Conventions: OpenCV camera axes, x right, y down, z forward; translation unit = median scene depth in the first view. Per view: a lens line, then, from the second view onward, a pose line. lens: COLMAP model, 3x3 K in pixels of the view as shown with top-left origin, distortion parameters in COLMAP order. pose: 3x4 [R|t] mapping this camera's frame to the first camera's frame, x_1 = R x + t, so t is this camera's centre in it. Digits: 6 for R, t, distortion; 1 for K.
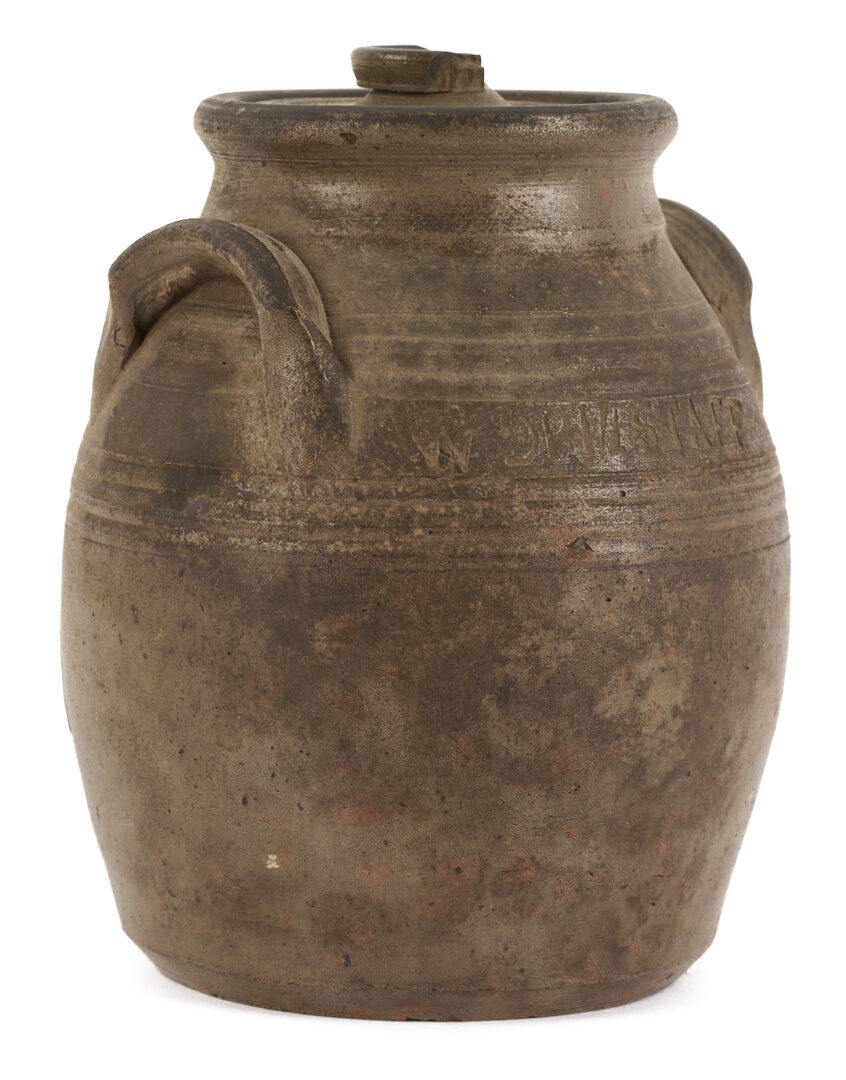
lens RADIAL K [[6366.6, 0, 277.6], [0, 6366.6, 540.0], [0, 0, 1]] dist [-0.276167, -20.873476]
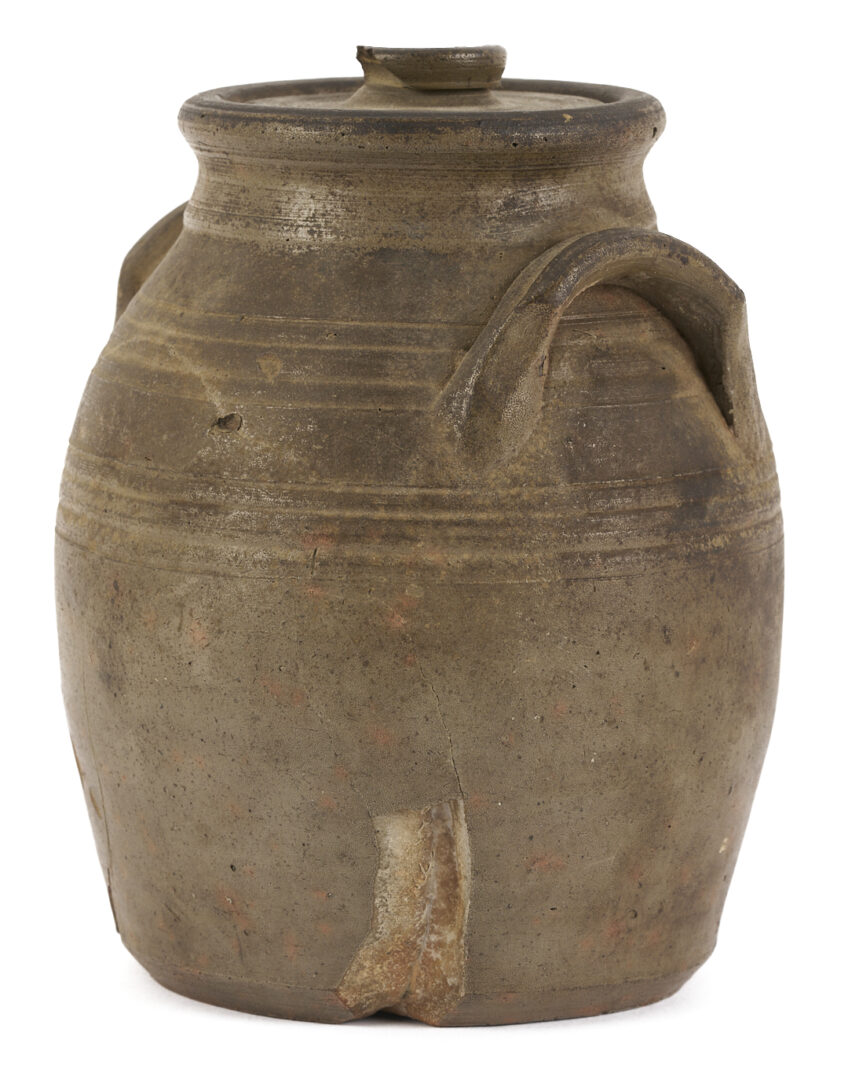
lens RADIAL K [[6366.6, 0, 278.6], [0, 6366.6, 540.0], [0, 0, 1]] dist [-0.276167, -20.873476]
pose [[-0.022389, -0.151493, 0.988205, -0.994514], [0.116522, 0.981320, 0.153078, -0.160861], [-0.992936, 0.118575, -0.004319, 1.071508]]
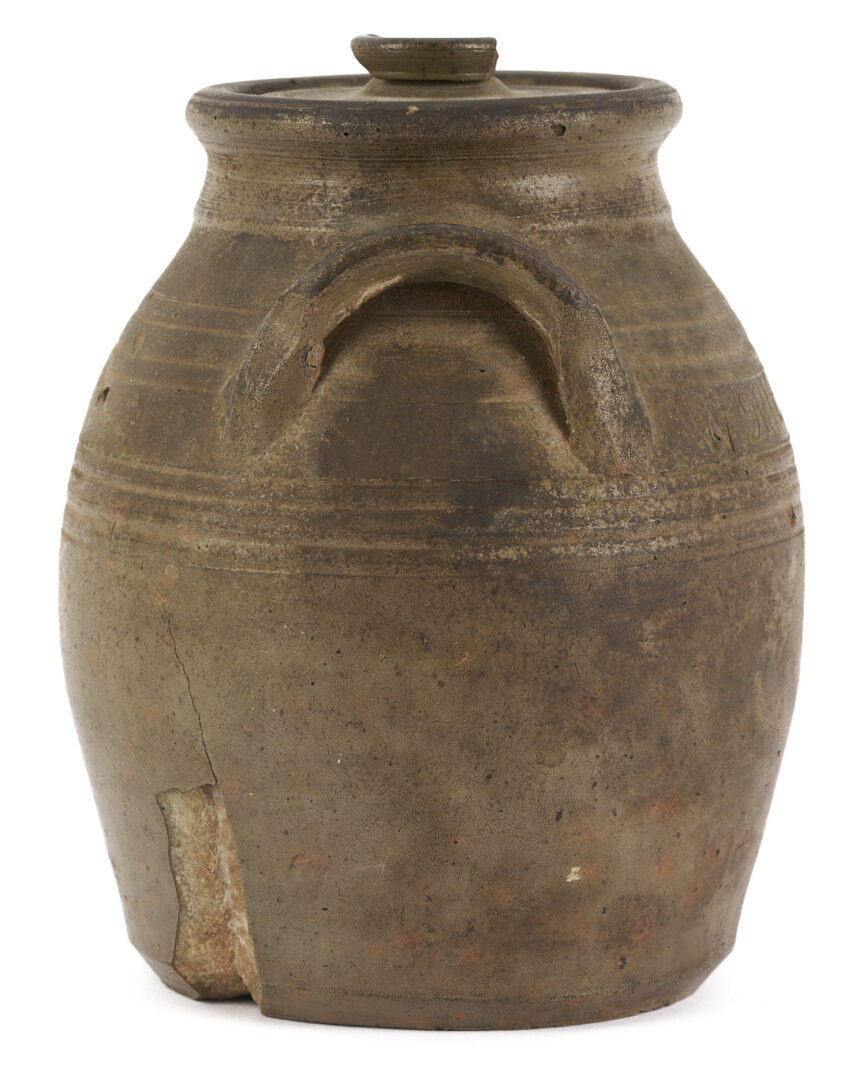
lens RADIAL K [[6366.6, 0, 280.6], [0, 6366.6, 540.0], [0, 0, 1]] dist [-0.276167, -20.873476]
pose [[0.647283, -0.114287, 0.753633, -0.760459], [0.103058, 0.992739, 0.062033, -0.065585], [-0.755251, 0.037515, 0.654361, 0.395089]]
